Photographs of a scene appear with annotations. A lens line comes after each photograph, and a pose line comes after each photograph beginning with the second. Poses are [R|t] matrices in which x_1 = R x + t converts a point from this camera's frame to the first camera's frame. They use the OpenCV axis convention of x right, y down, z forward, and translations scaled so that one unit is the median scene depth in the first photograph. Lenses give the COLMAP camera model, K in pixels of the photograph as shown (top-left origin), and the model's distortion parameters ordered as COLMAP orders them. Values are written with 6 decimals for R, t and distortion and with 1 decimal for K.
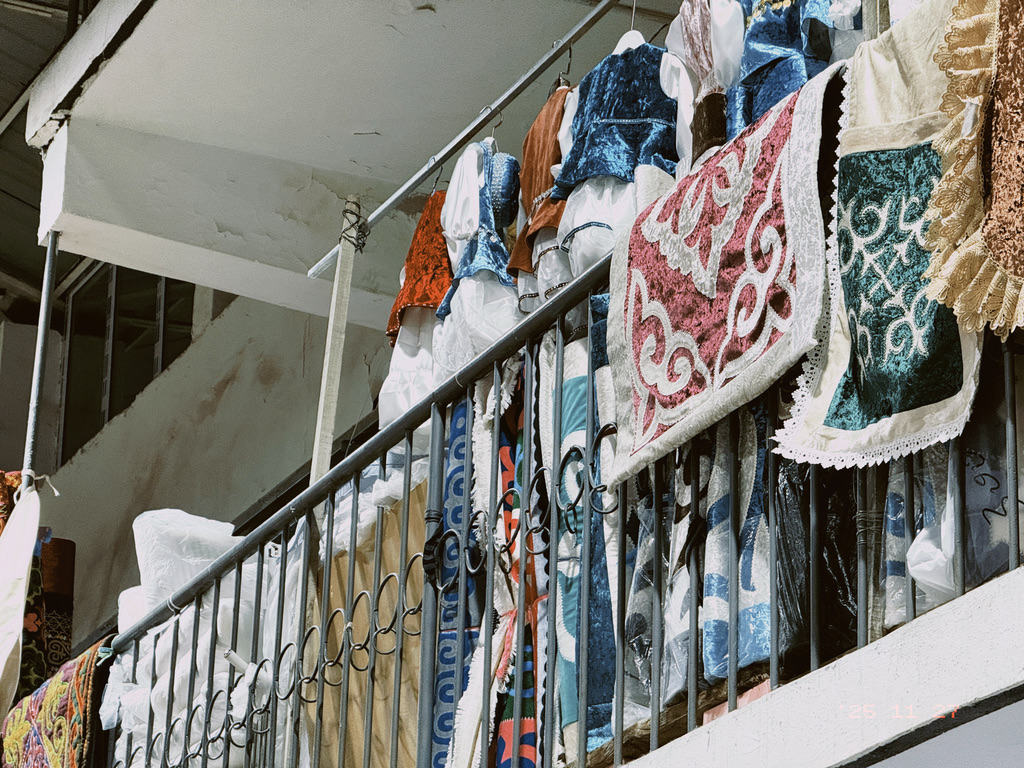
lens RADIAL K [[3581.0, 0, 512.2], [0, 3581.0, 382.8], [0, 0, 1]] dist [0.091467, 0.000000]
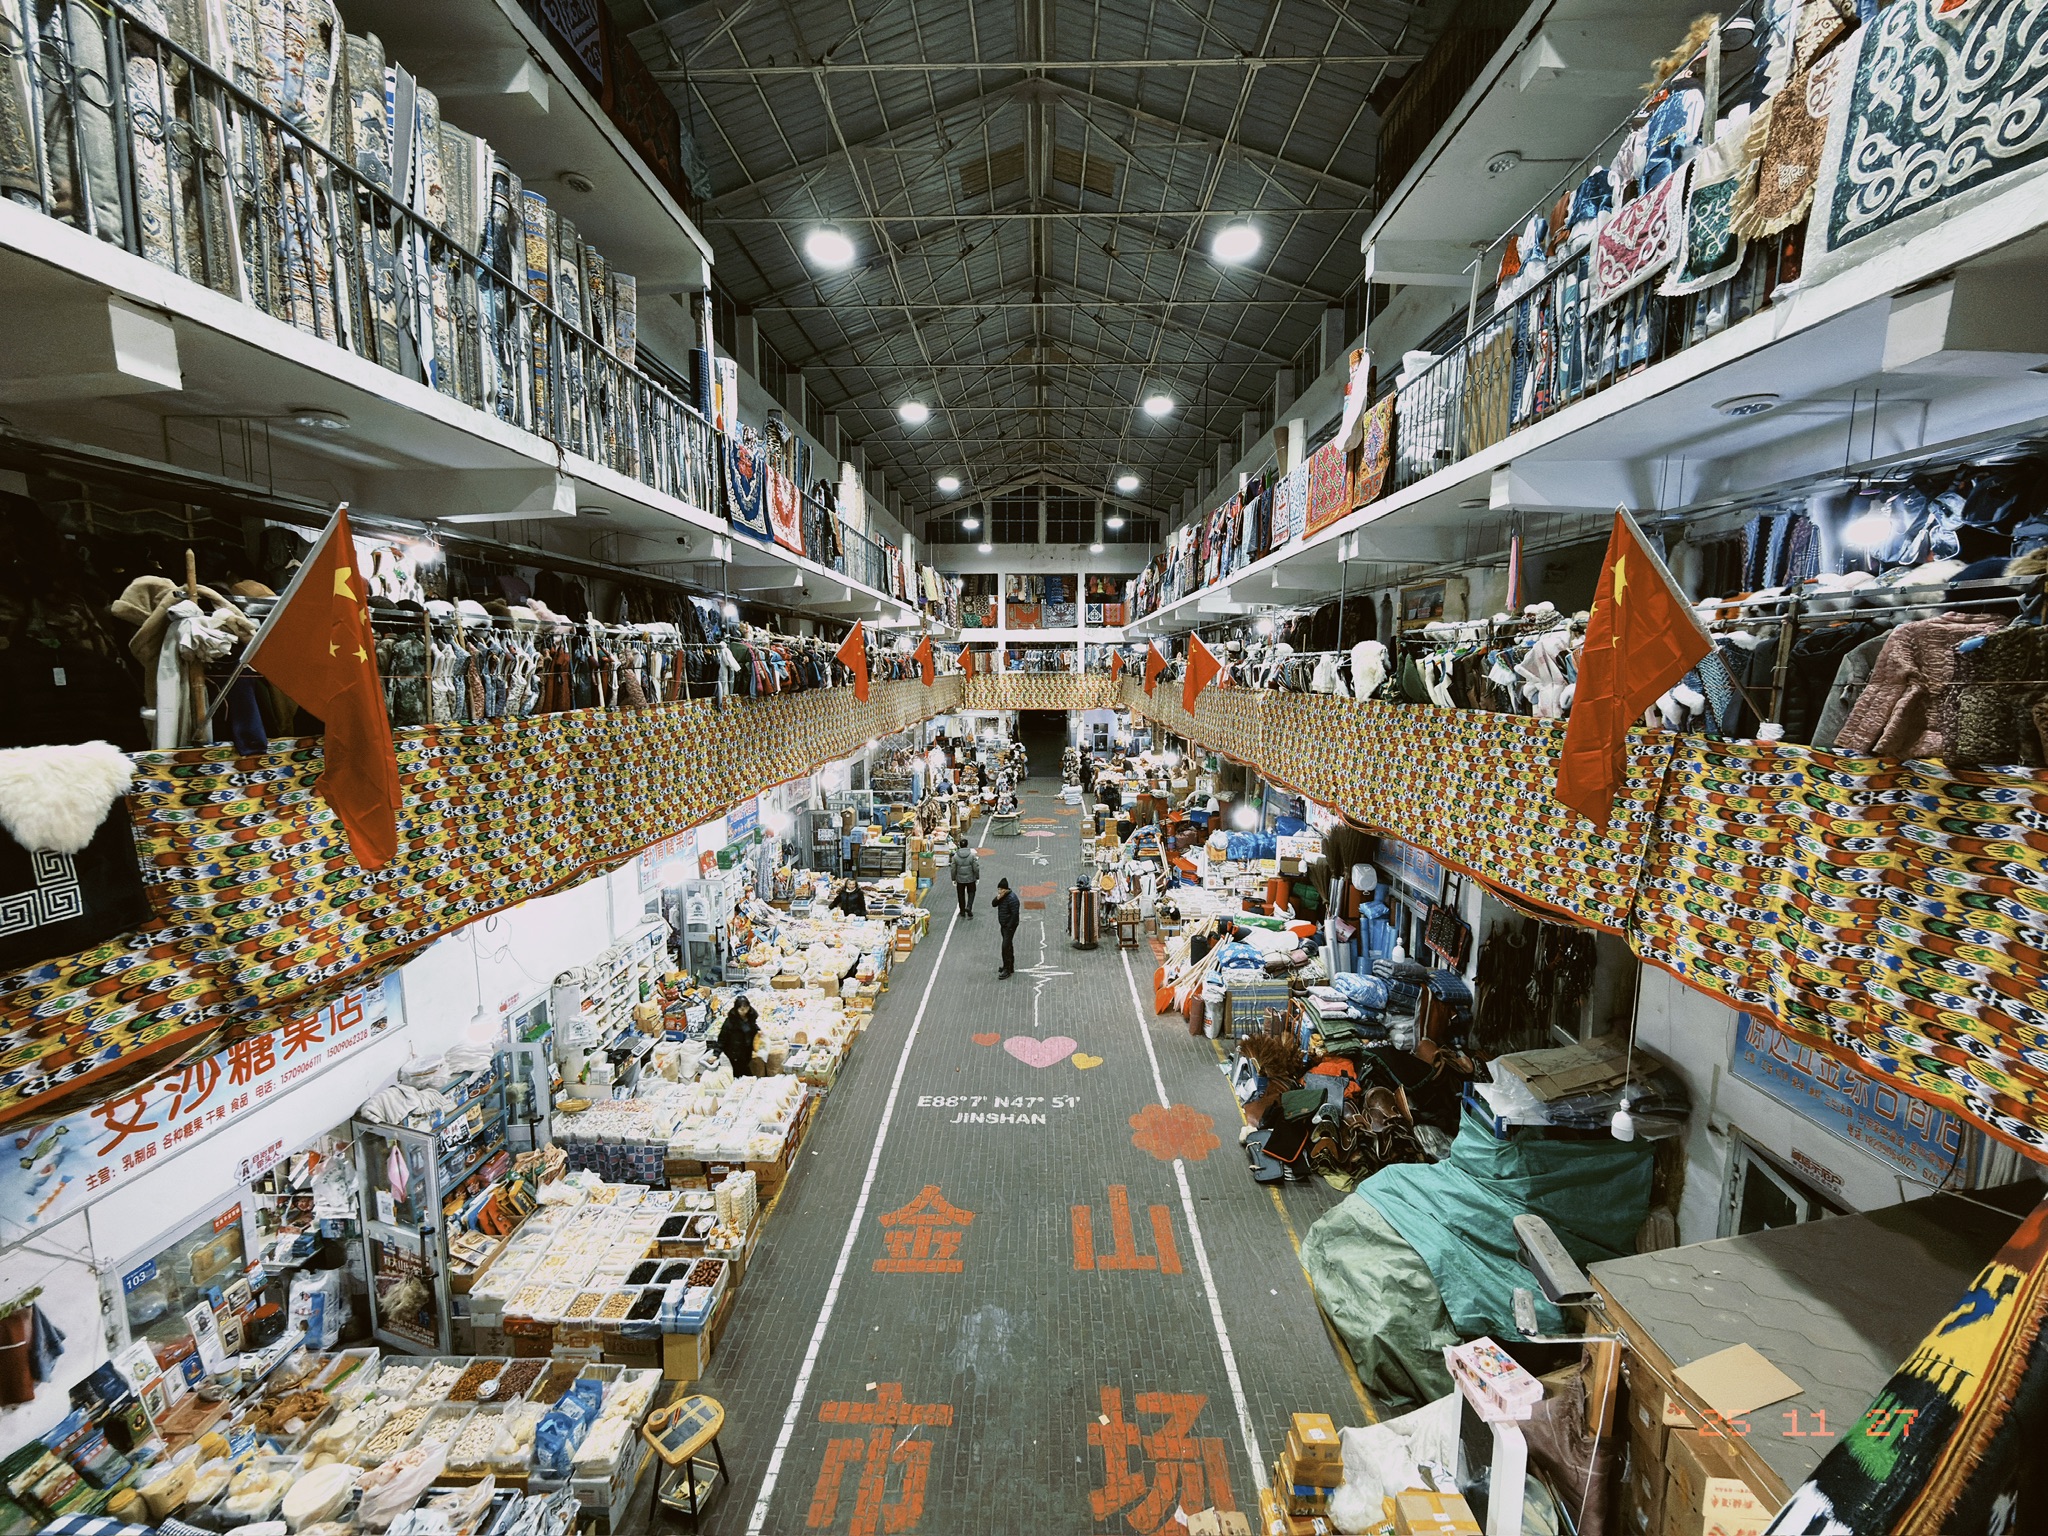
lens RADIAL K [[802.1, 0, 1025.3], [0, 802.1, 769.6], [0, 0, 1]] dist [-0.000661, -0.000169]
pose [[0.896878, 0.030928, -0.441195, -0.113437], [0.179310, 0.886464, 0.426649, -0.013279], [0.404299, -0.461763, 0.789504, -0.100676]]
